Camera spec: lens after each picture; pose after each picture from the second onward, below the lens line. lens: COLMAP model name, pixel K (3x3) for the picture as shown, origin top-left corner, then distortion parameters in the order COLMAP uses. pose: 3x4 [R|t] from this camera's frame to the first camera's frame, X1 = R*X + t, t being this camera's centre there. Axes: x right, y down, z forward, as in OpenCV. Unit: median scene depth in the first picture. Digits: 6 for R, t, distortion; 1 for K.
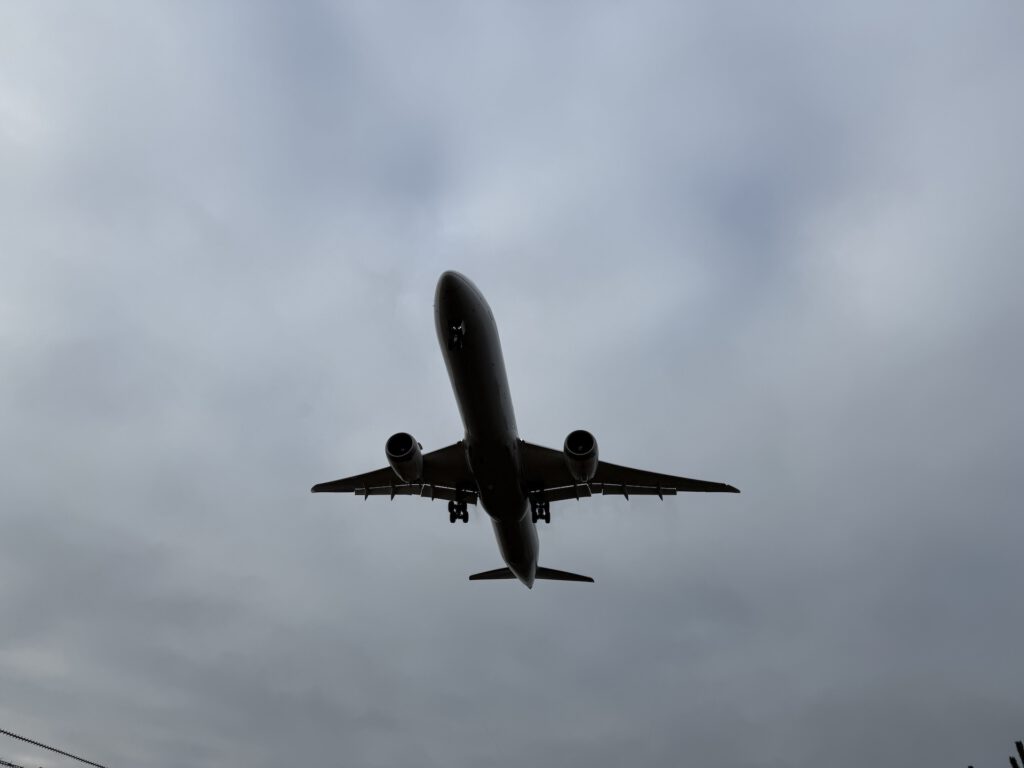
lens RADIAL K [[709.8, 0, 509.9], [0, 709.8, 387.2], [0, 0, 1]] dist [0.006133, -0.007357]
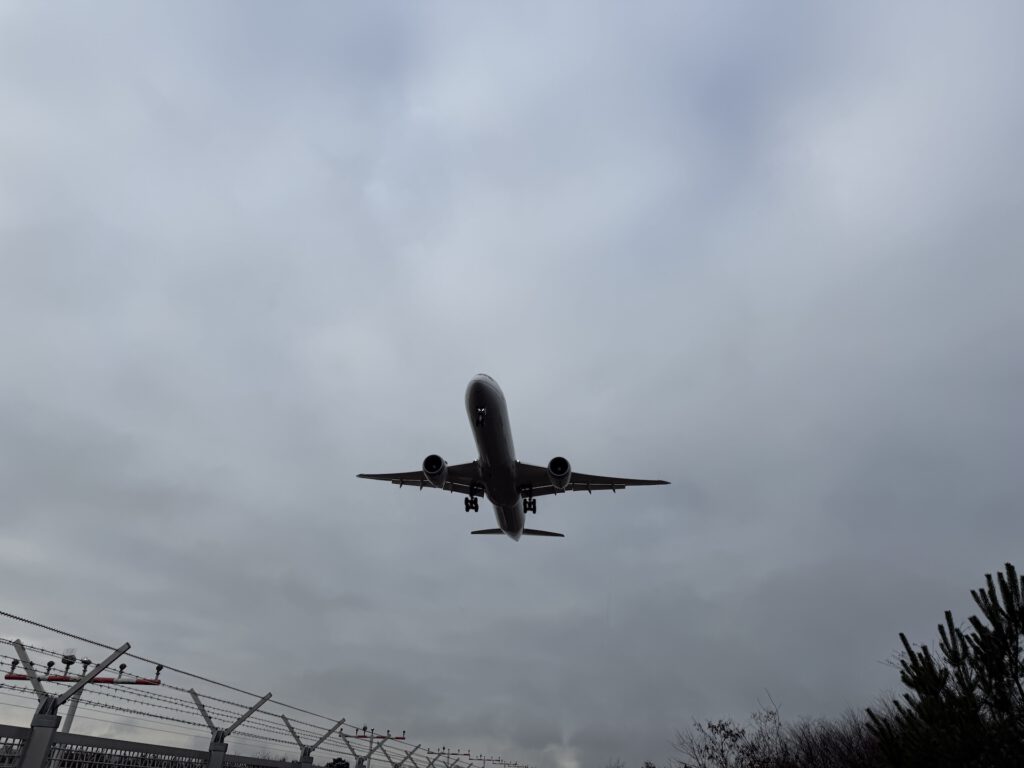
lens RADIAL K [[713.9, 0, 513.6], [0, 713.9, 382.0], [0, 0, 1]] dist [-0.005907, -0.002658]
pose [[0.998817, 0.009380, 0.047718, -0.058435], [-0.016003, 0.989970, 0.140367, -0.265985], [-0.045923, -0.140965, 0.988949, -0.377159]]
